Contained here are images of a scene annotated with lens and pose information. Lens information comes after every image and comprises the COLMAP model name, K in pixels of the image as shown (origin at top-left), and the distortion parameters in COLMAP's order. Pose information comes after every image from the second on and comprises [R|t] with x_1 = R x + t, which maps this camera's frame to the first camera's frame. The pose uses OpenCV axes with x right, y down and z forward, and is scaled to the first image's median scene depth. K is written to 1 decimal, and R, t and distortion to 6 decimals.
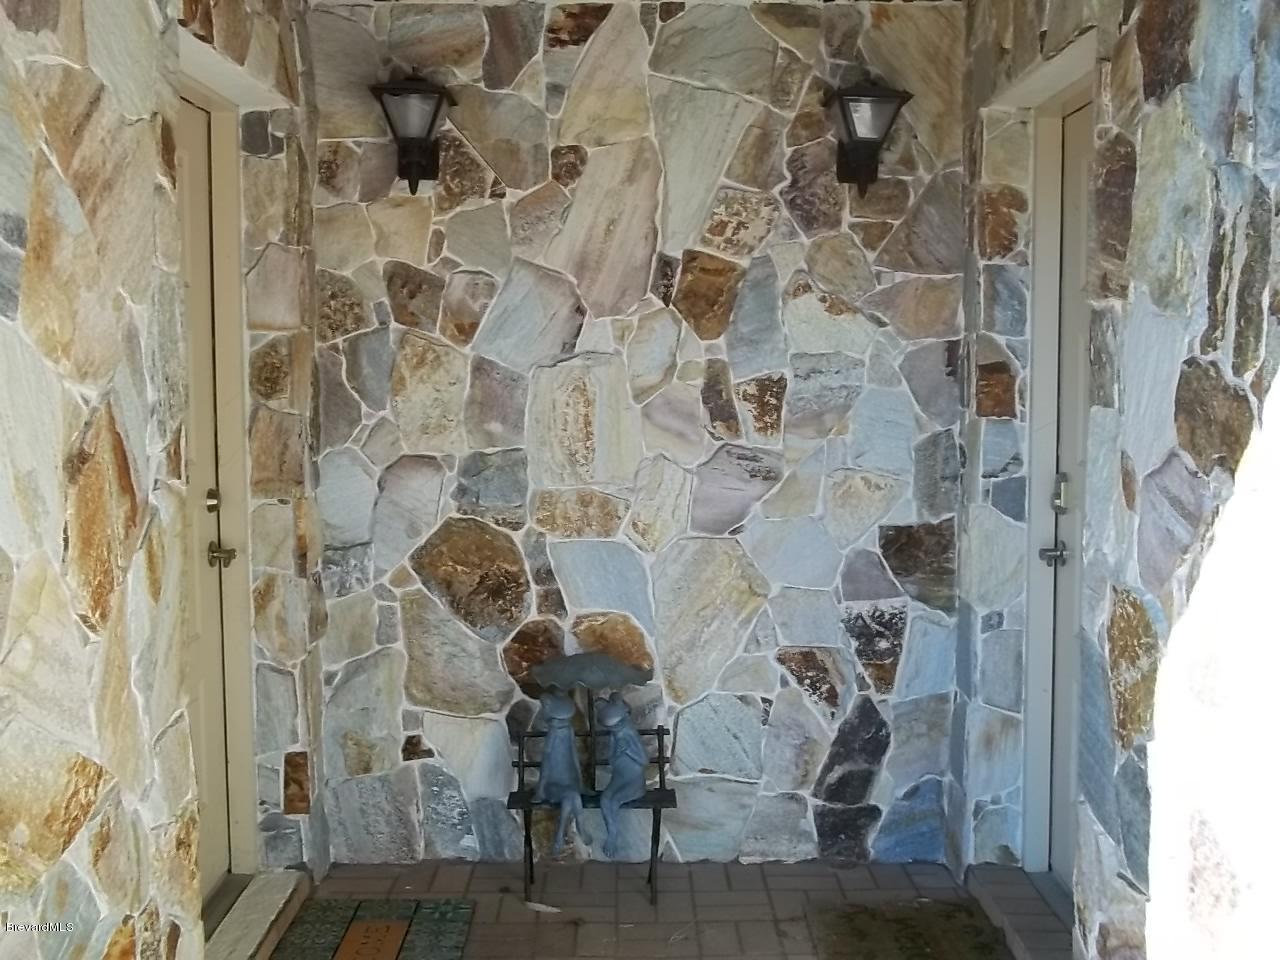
lens RADIAL K [[1383.3, 0, 678.4], [0, 1383.3, 477.6], [0, 0, 1]] dist [-0.037416, -0.039493]
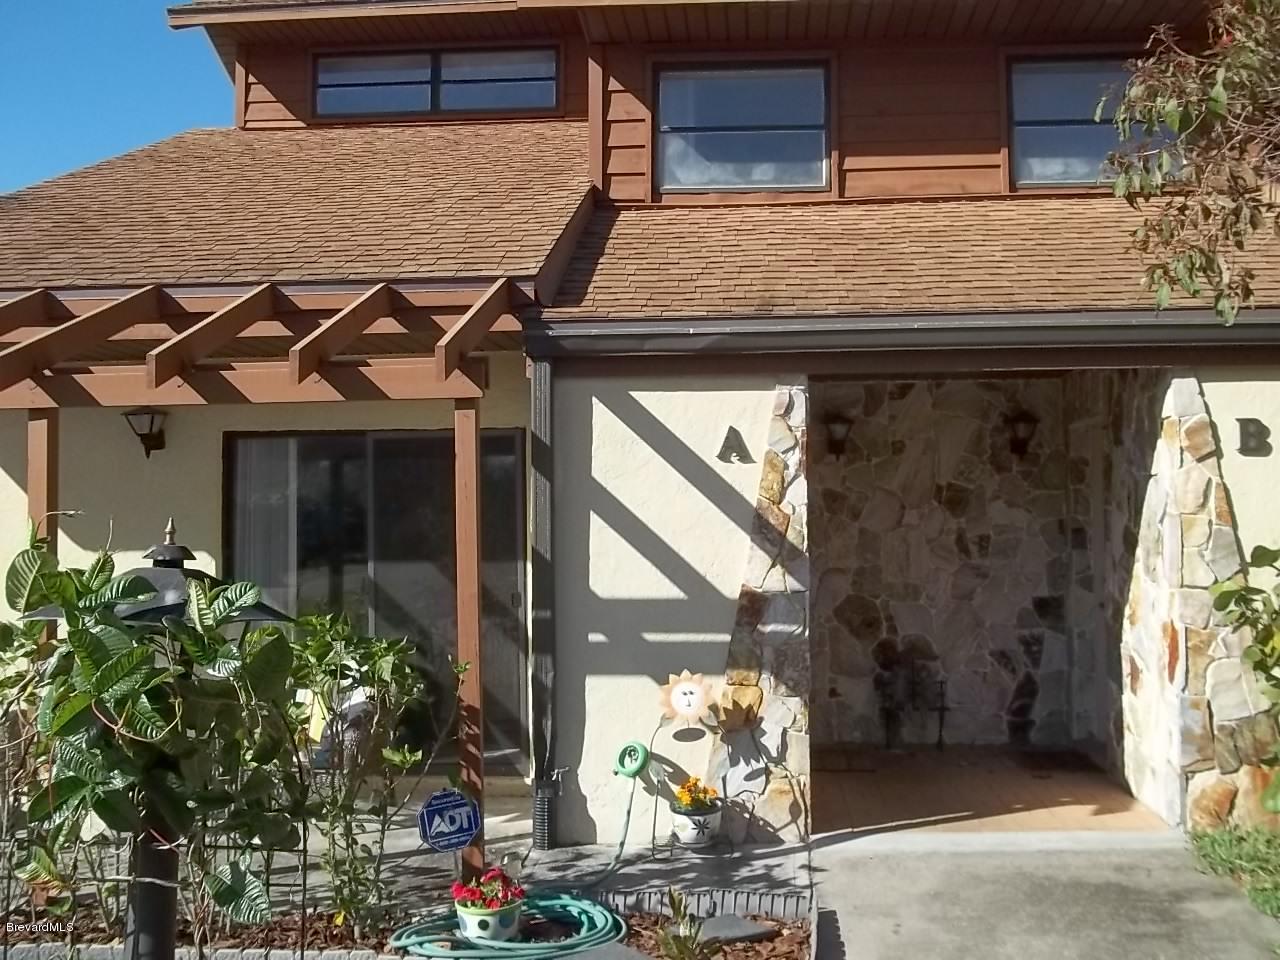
lens RADIAL K [[1383.3, 0, 678.4], [0, 1383.3, 477.6], [0, 0, 1]] dist [-0.037416, -0.039493]
pose [[0.995263, -0.009600, -0.096740, -0.227455], [-0.002390, 0.992395, -0.123067, 0.124769], [0.097185, 0.122715, 0.987672, -1.421414]]
